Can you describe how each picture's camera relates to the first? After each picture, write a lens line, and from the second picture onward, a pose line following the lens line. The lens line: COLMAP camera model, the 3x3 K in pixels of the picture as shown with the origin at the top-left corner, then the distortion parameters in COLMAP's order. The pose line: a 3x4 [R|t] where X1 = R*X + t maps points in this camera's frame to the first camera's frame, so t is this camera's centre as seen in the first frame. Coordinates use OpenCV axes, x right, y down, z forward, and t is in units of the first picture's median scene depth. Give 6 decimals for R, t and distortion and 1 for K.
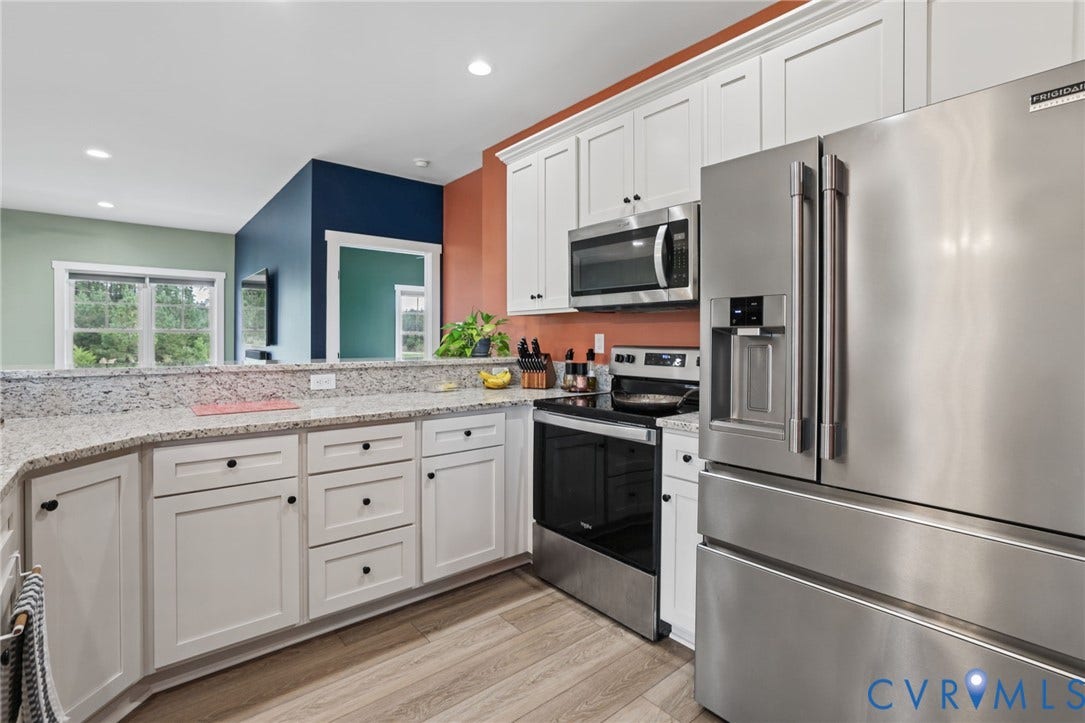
lens RADIAL K [[514.6, 0, 544.7], [0, 514.6, 353.6], [0, 0, 1]] dist [0.001886, 0.000197]
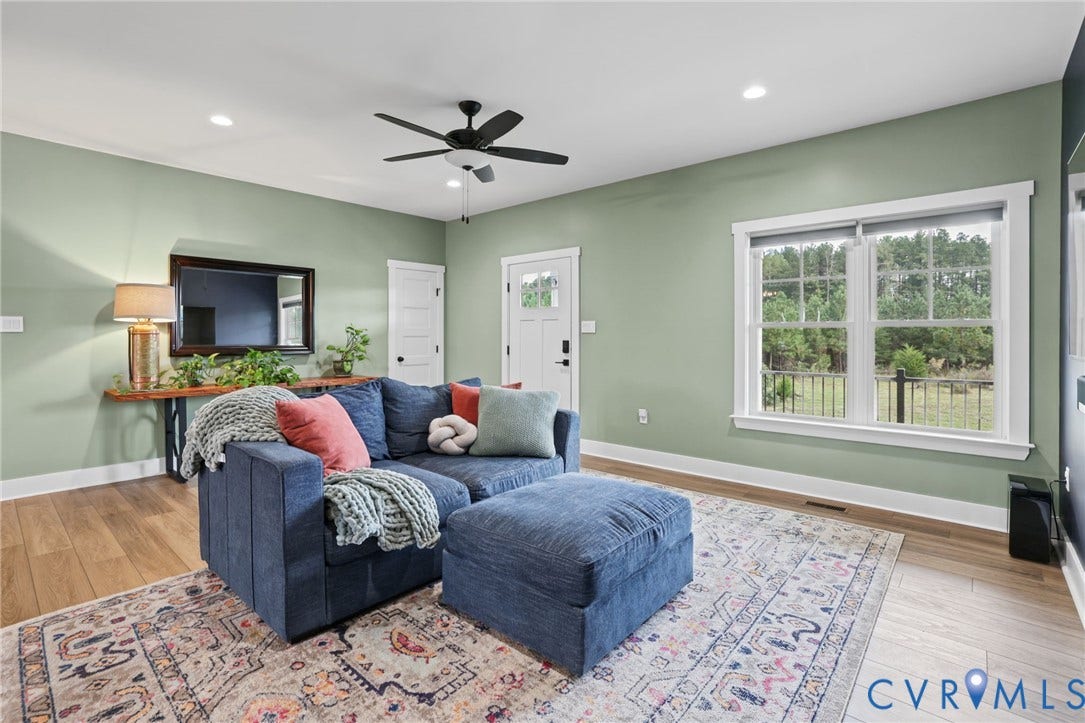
lens RADIAL K [[489.6, 0, 560.8], [0, 489.6, 341.9], [0, 0, 1]] dist [-0.026468, 0.006454]
pose [[0.172399, 0.004735, -0.985016, -0.305052], [-0.023996, 0.999712, 0.000606, -0.017015], [0.984735, 0.023532, 0.172463, 0.563736]]
